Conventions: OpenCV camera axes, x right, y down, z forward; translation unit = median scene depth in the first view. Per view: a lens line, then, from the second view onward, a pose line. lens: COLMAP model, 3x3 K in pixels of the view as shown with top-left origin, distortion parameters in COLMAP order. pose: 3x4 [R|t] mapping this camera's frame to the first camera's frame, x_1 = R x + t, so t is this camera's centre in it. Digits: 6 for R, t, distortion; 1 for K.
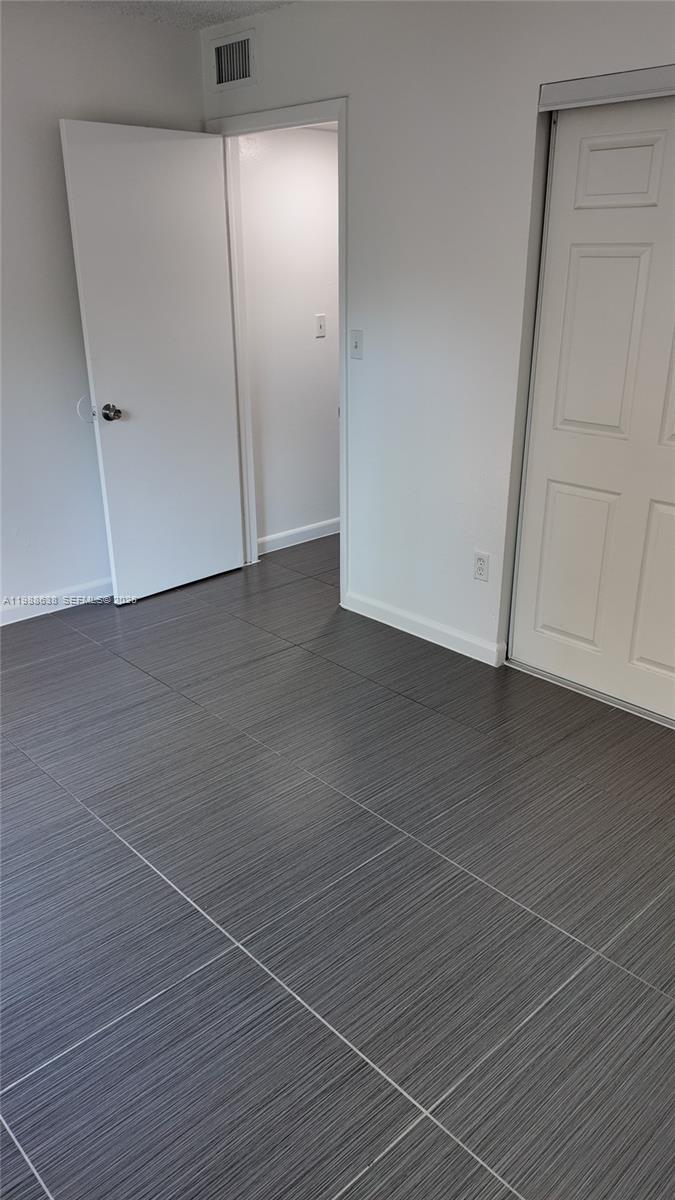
lens RADIAL K [[868.6, 0, 340.4], [0, 868.6, 602.3], [0, 0, 1]] dist [0.135864, -0.213103]
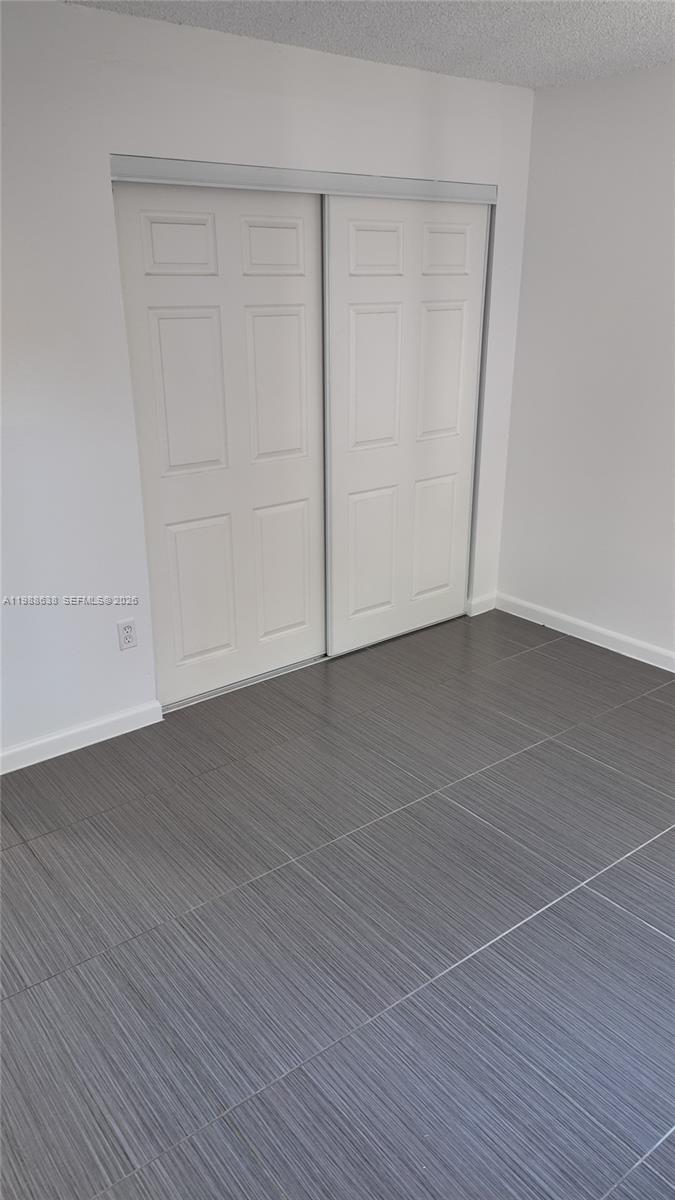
lens RADIAL K [[868.6, 0, 340.4], [0, 868.6, 602.3], [0, 0, 1]] dist [0.135864, -0.213103]
pose [[0.083709, -0.345463, 0.934692, -0.828159], [0.375217, 0.879876, 0.291599, -0.311341], [-0.923149, 0.326303, 0.203277, 0.678127]]
